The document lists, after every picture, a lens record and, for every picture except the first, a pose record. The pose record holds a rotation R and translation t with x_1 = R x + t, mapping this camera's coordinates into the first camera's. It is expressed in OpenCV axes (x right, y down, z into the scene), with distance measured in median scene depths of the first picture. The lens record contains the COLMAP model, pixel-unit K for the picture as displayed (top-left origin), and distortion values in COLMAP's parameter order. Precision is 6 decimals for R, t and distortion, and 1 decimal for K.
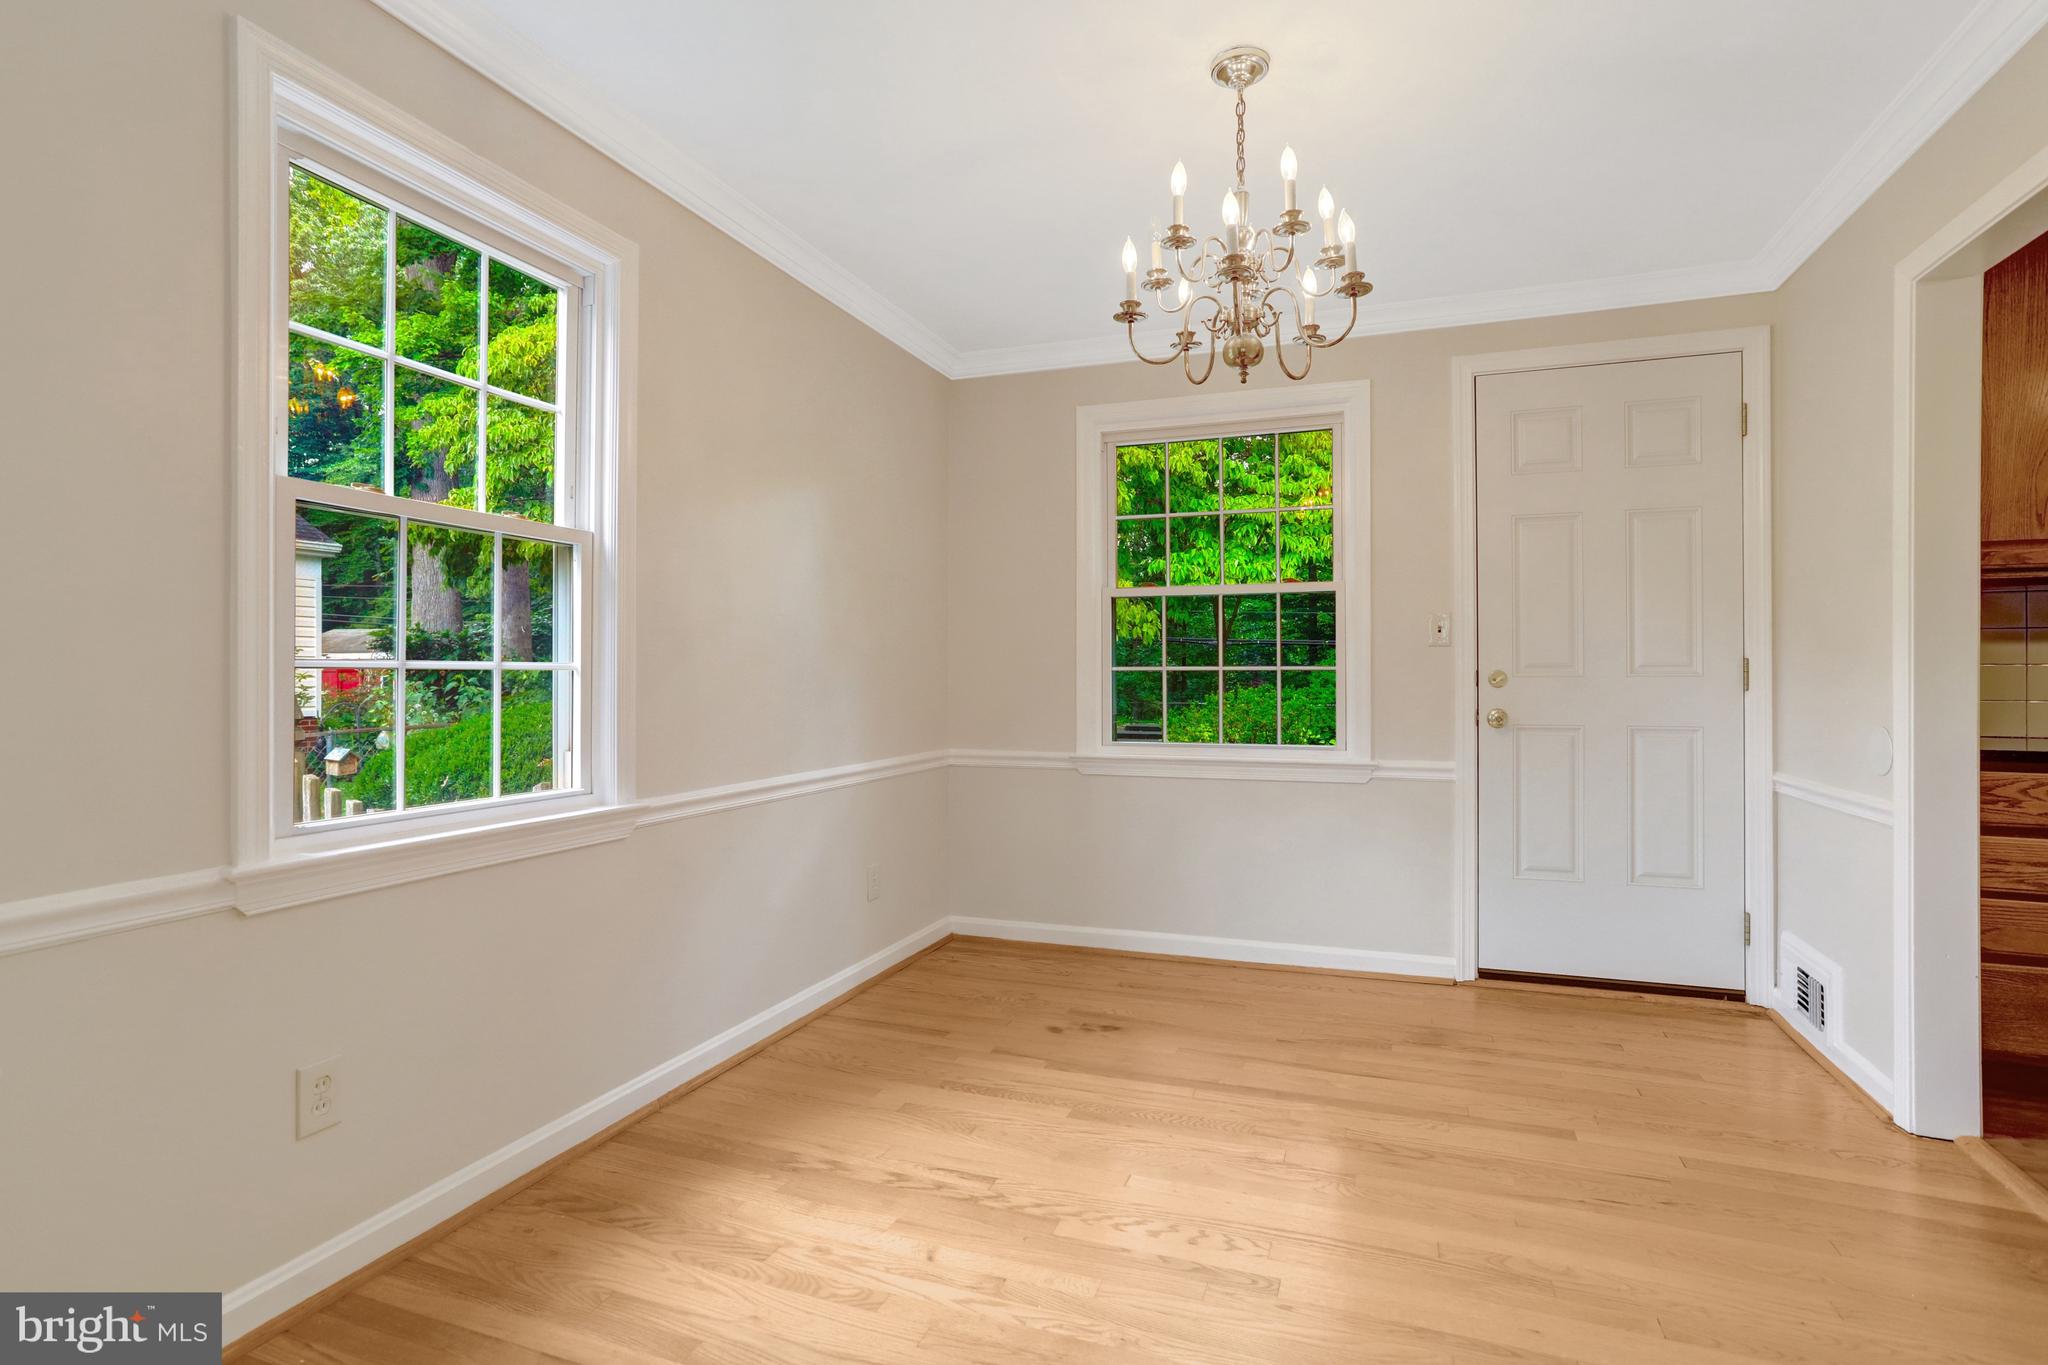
lens RADIAL K [[1009.3, 0, 1016.2], [0, 1009.3, 654.5], [0, 0, 1]] dist [-0.001881, -0.000255]
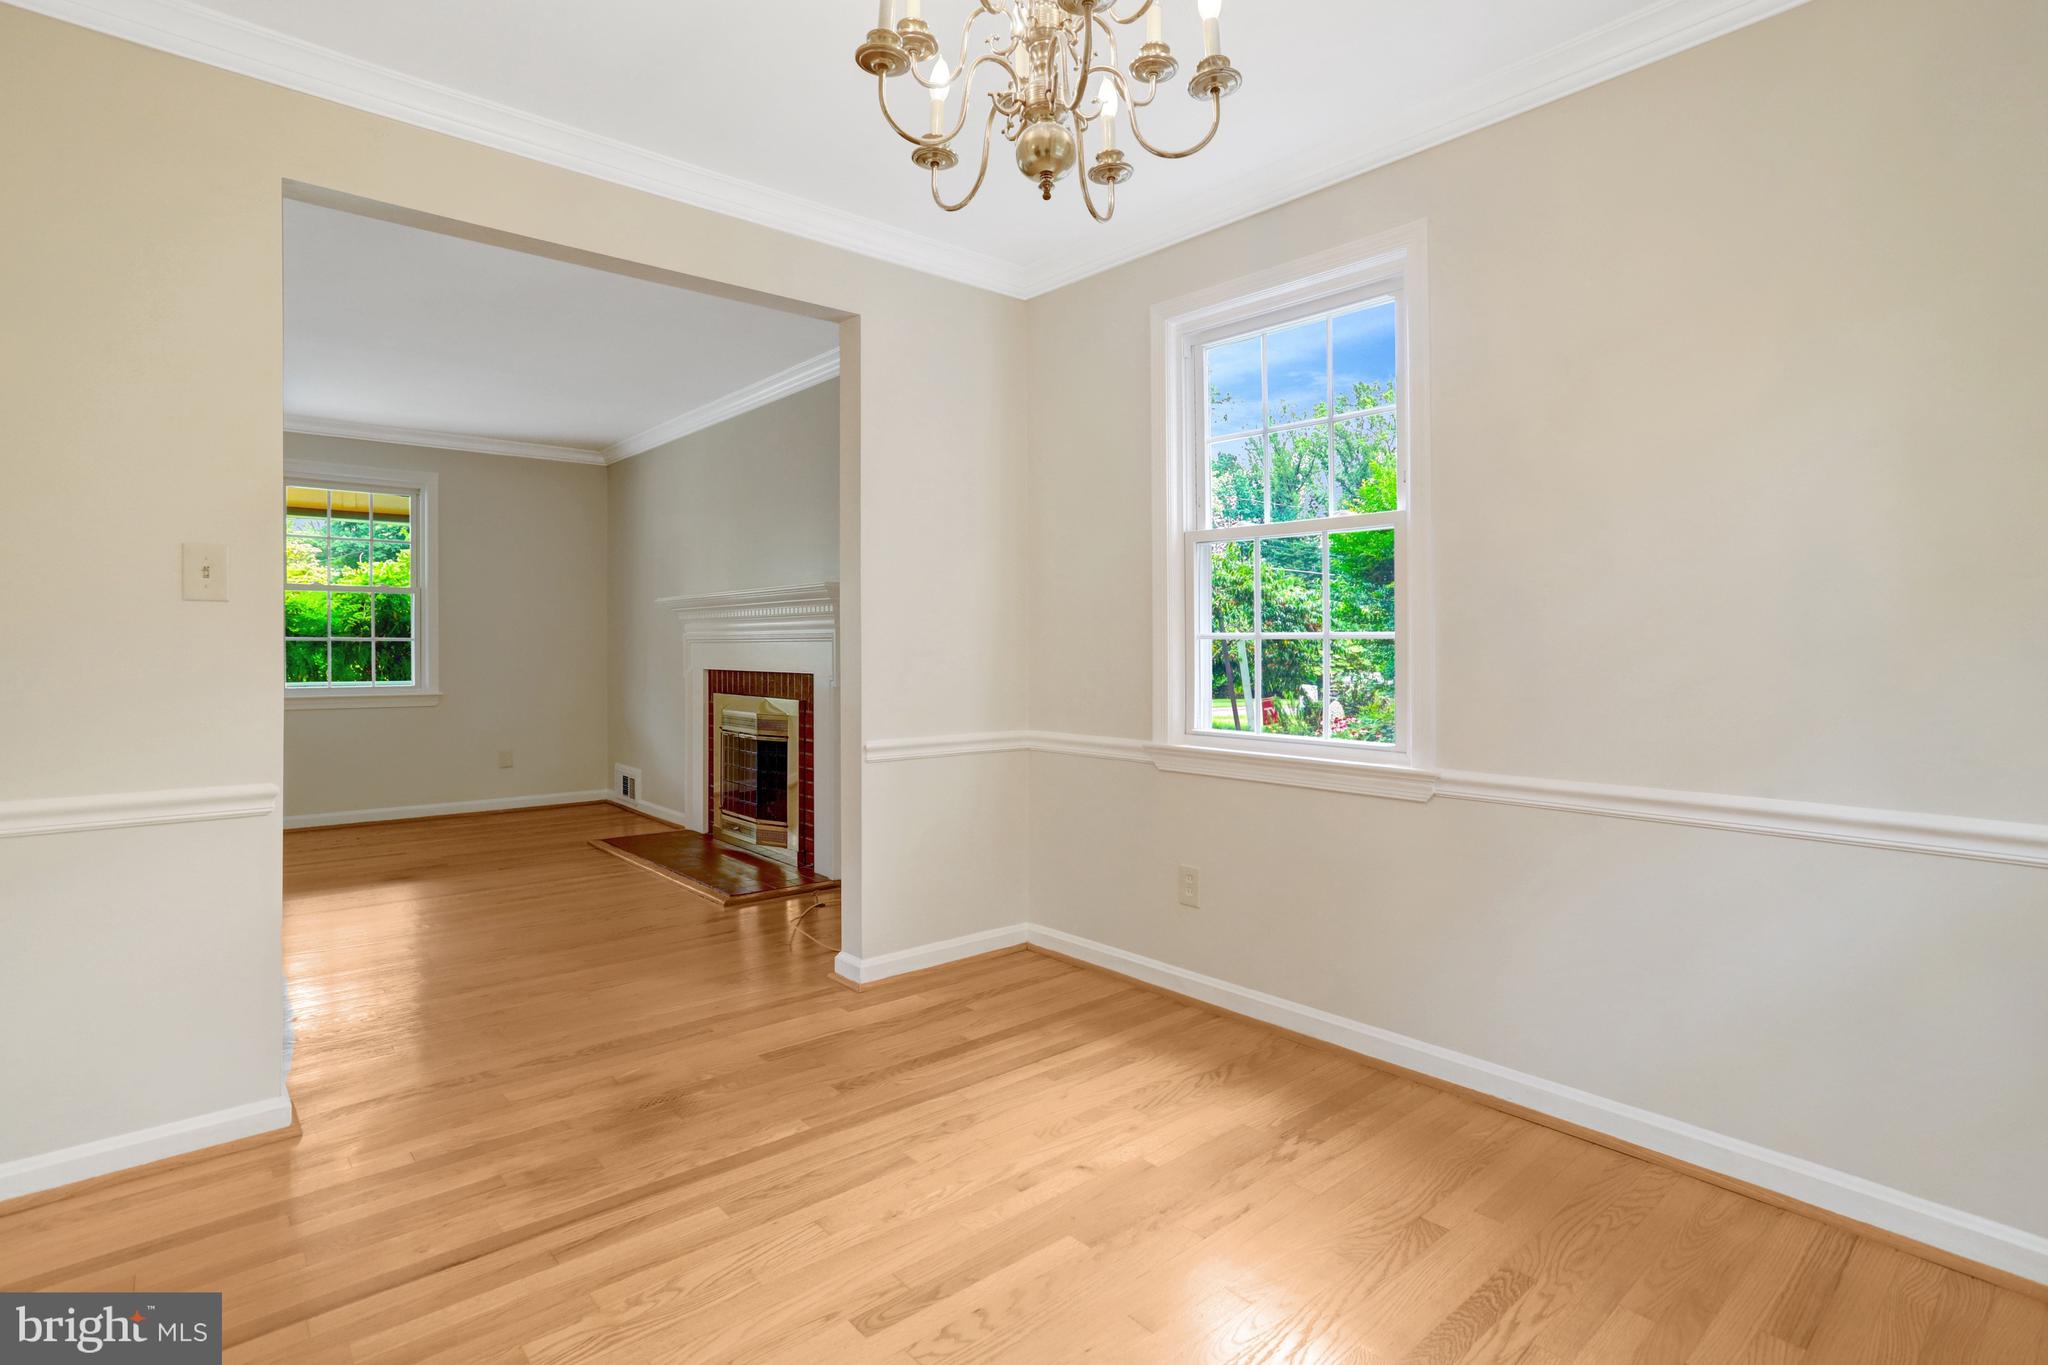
lens RADIAL K [[1023.6, 0, 1018.3], [0, 1023.6, 625.9], [0, 0, 1]] dist [-0.000418, -0.000005]
pose [[-0.476321, -0.020677, -0.879028, 0.822180], [0.014095, 0.999415, -0.031146, 0.034182], [0.879158, -0.027226, -0.475751, 1.294921]]
